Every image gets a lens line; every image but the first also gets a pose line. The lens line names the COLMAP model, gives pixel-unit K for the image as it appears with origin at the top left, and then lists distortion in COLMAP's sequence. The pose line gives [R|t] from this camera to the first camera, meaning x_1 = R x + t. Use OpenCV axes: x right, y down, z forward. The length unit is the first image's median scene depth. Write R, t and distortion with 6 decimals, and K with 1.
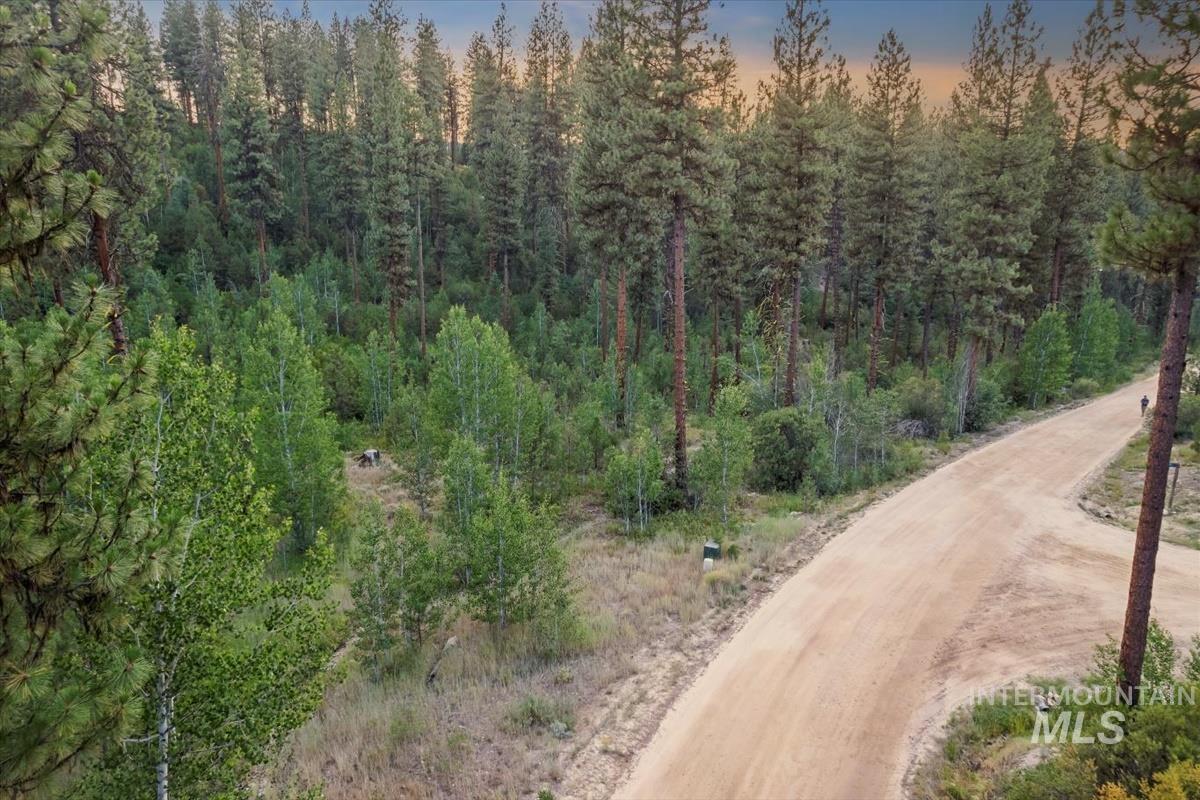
lens RADIAL K [[772.8, 0, 602.8], [0, 772.8, 399.6], [0, 0, 1]] dist [-0.072621, 0.066816]
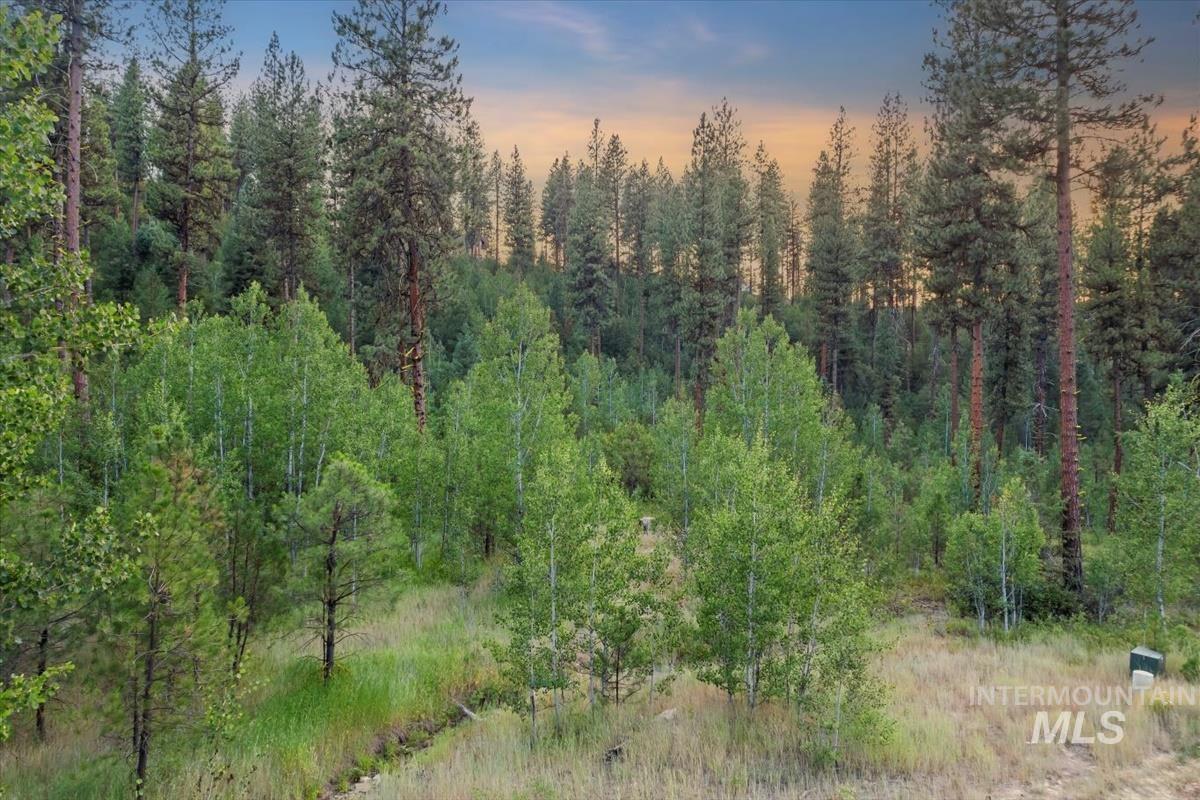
lens RADIAL K [[772.8, 0, 600.8], [0, 772.8, 397.7], [0, 0, 1]] dist [-0.072621, 0.066816]
pose [[0.905851, 0.007580, -0.423528, 0.008252], [-0.093830, 0.978593, -0.183170, 0.101127], [0.413073, 0.205664, 0.887171, 0.206791]]
